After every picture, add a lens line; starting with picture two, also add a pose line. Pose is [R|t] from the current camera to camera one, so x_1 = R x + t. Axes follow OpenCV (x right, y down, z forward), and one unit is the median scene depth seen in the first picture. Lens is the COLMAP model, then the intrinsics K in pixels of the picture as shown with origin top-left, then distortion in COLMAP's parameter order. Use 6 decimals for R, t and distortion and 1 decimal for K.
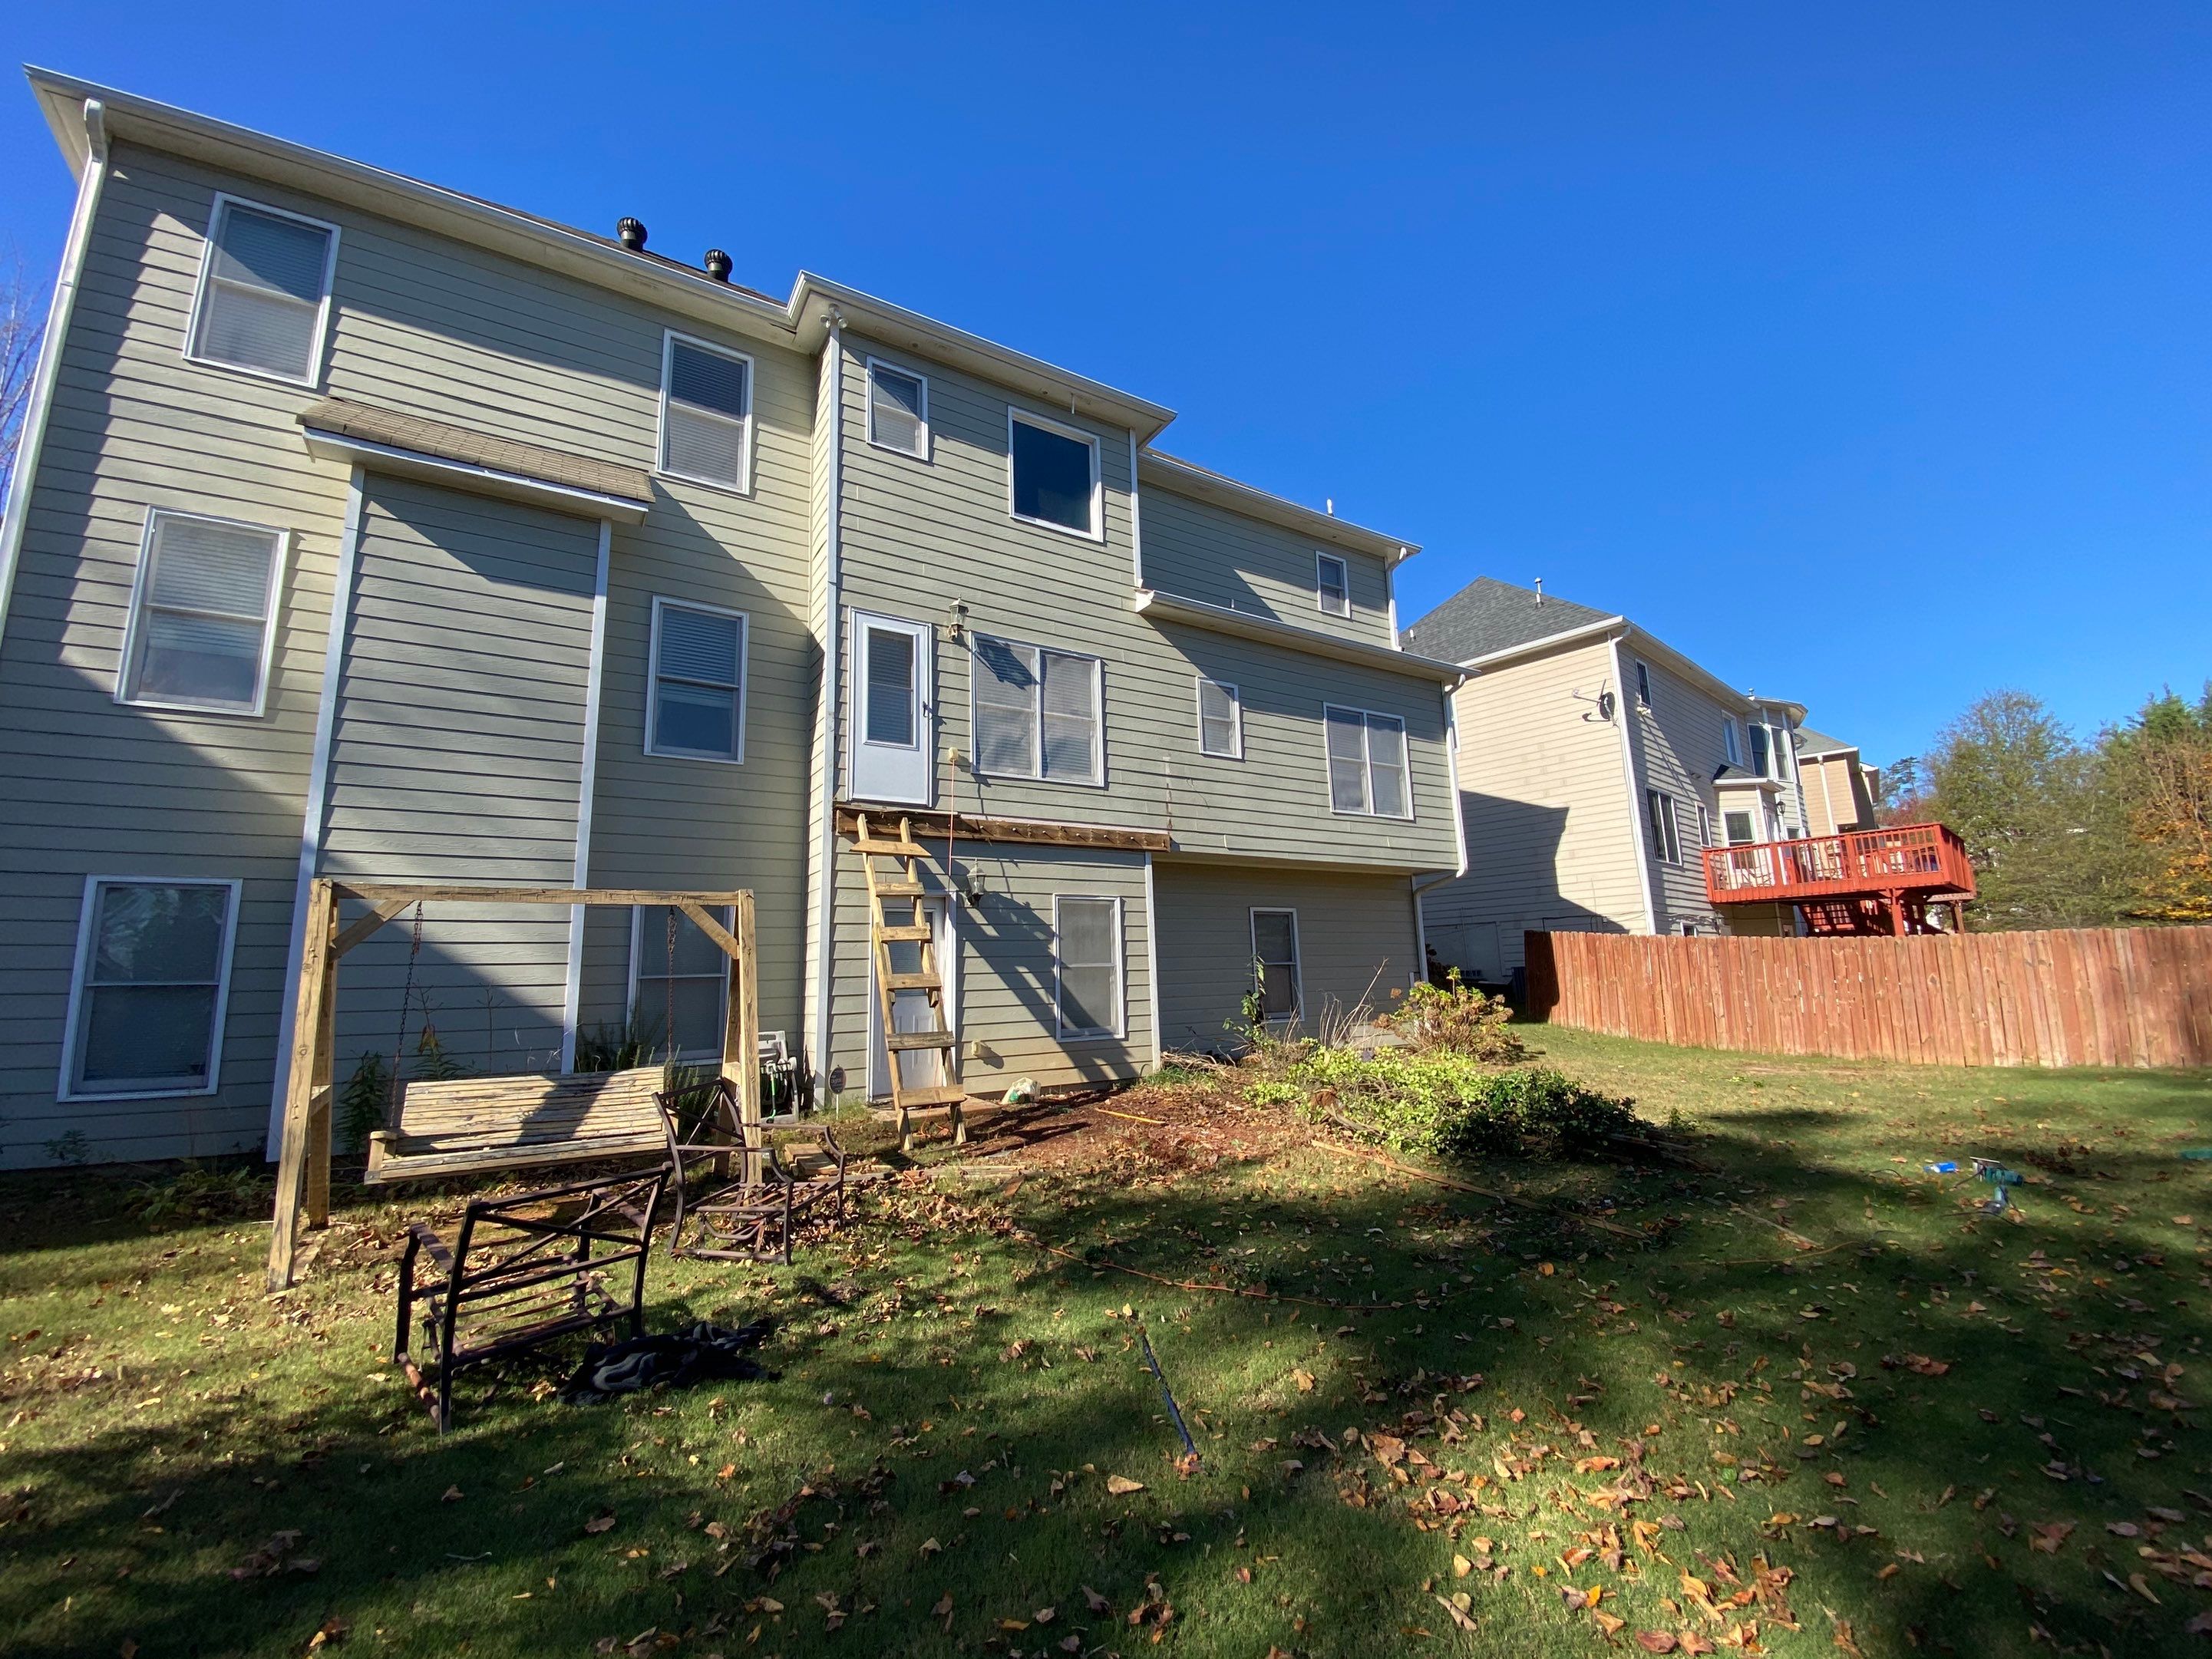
lens RADIAL K [[903.8, 0, 1101.9], [0, 903.8, 818.0], [0, 0, 1]] dist [-0.014462, -0.005551]
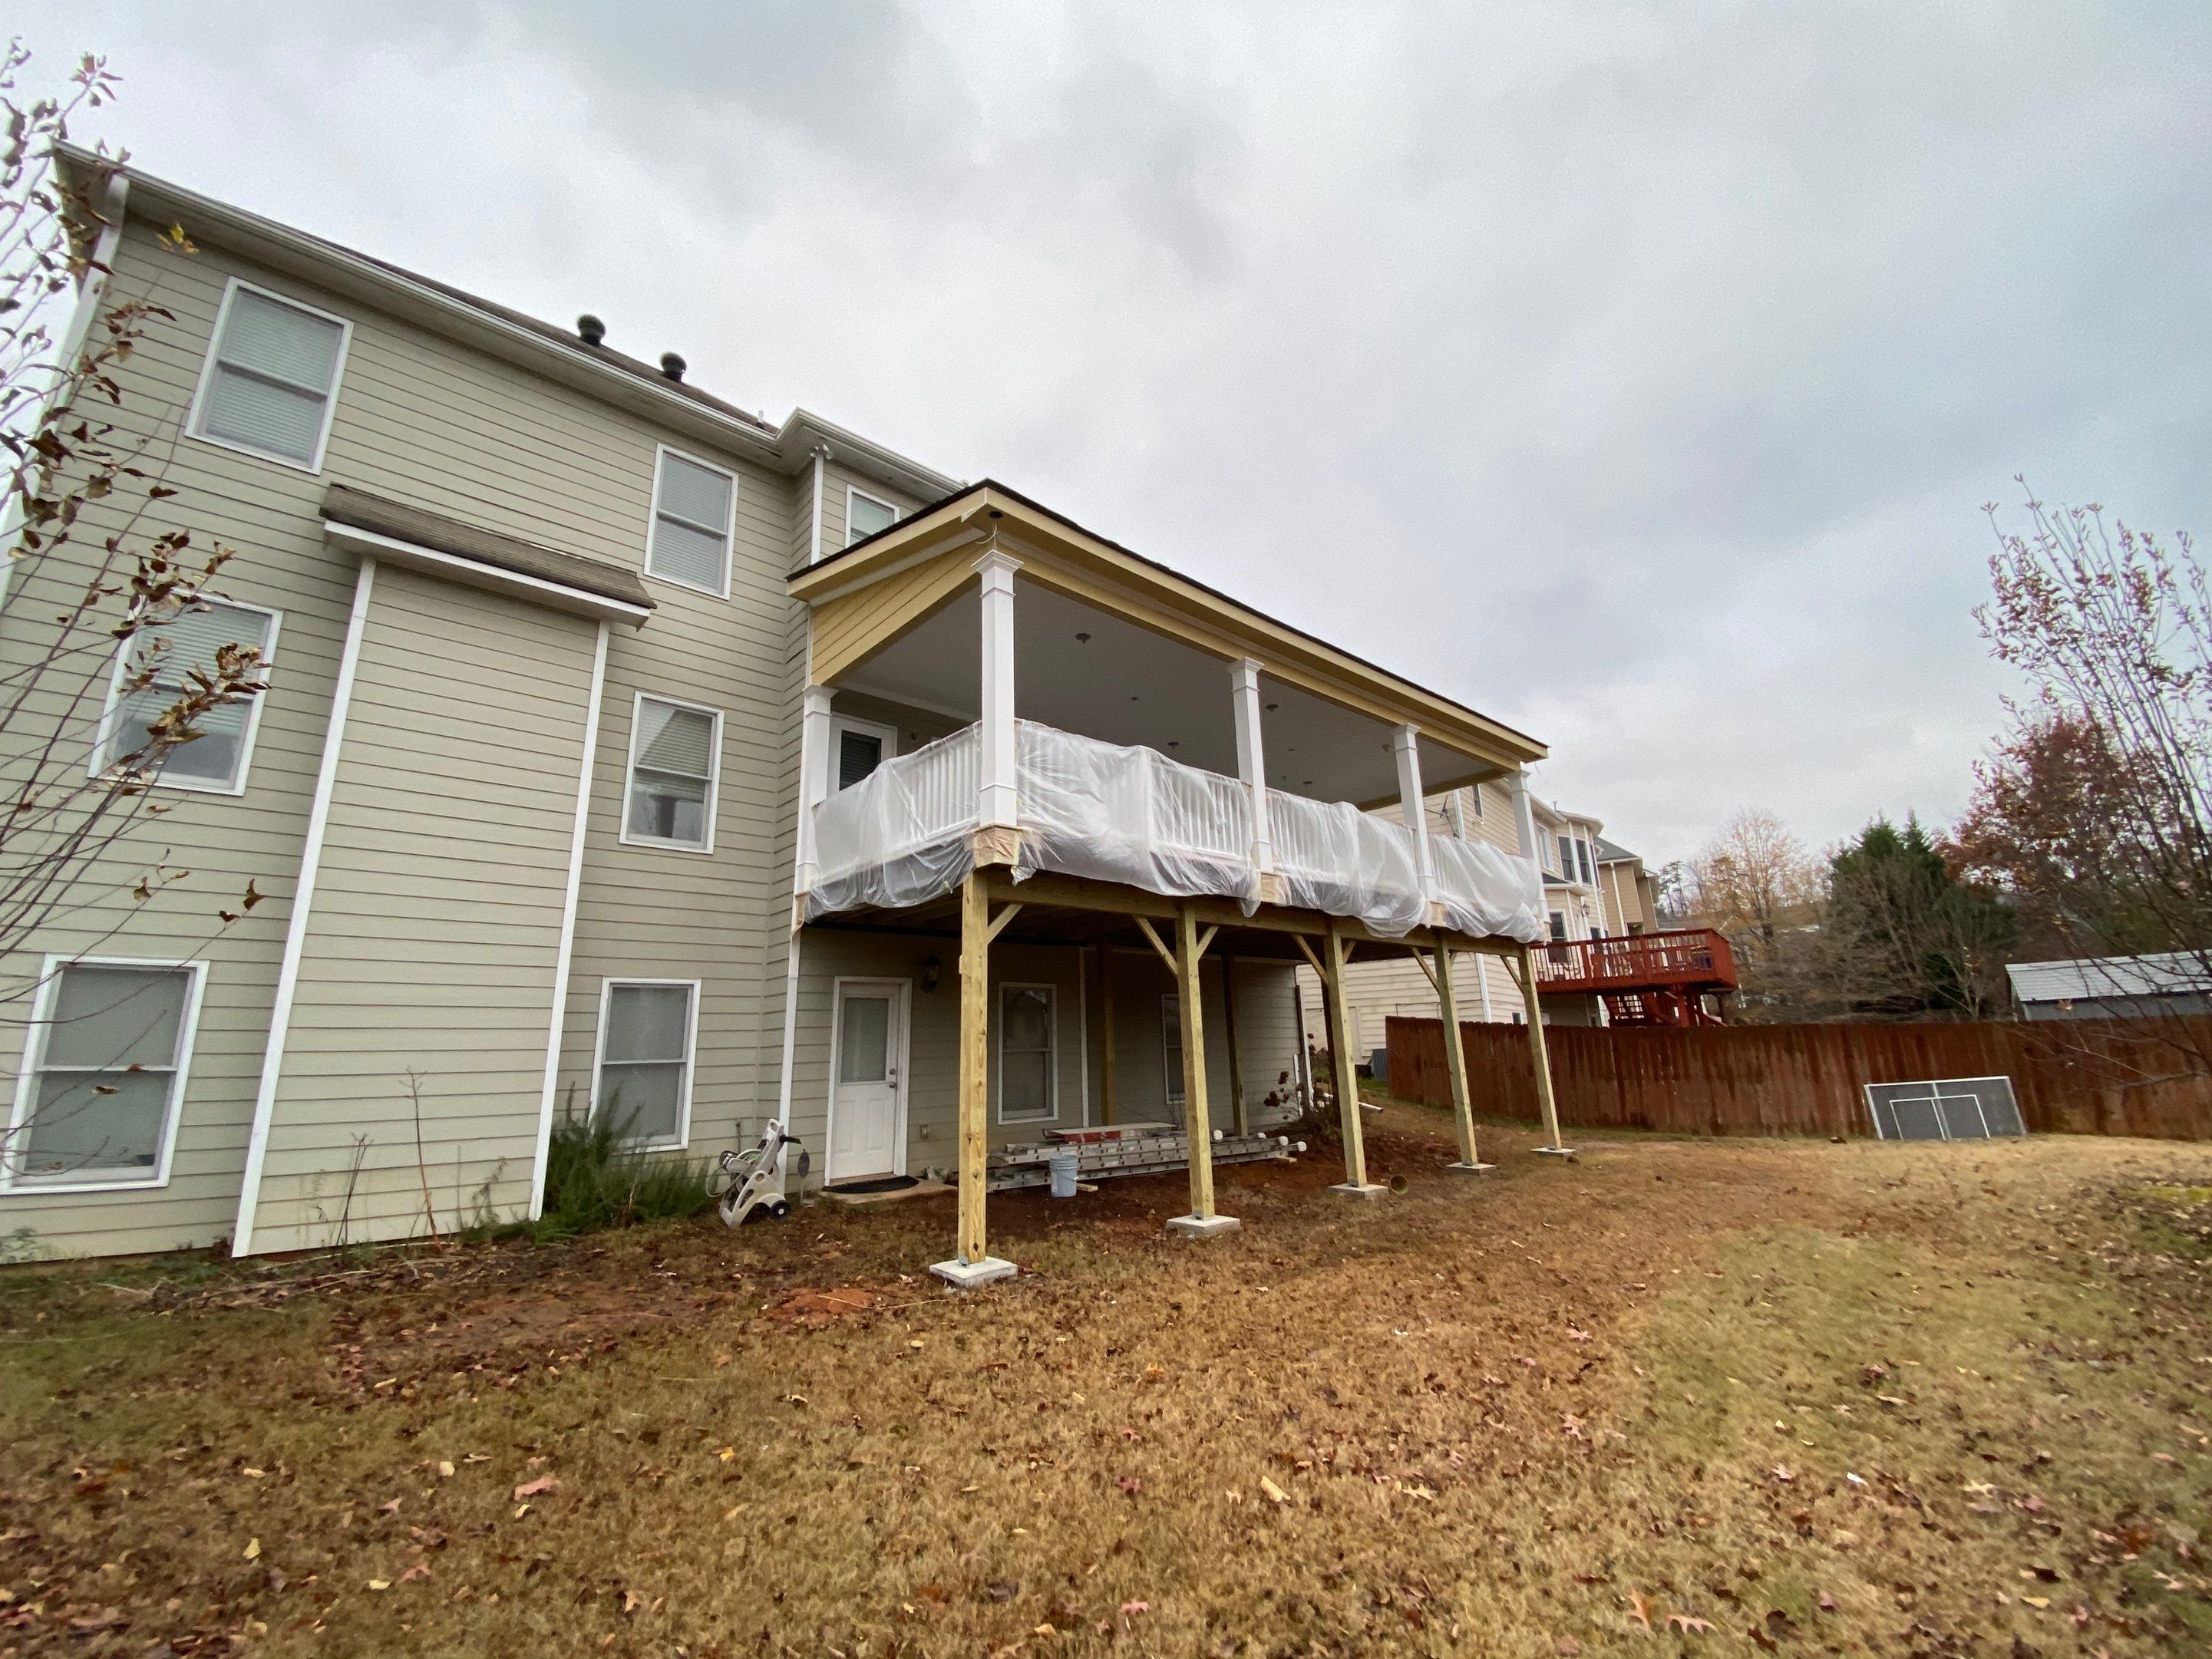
lens RADIAL K [[903.8, 0, 1096.3], [0, 903.8, 823.8], [0, 0, 1]] dist [-0.014462, -0.005551]
pose [[0.986174, 0.041451, 0.160444, -0.120607], [-0.028566, 0.996240, -0.081796, -0.021153], [-0.163231, 0.076082, 0.983650, -0.093530]]
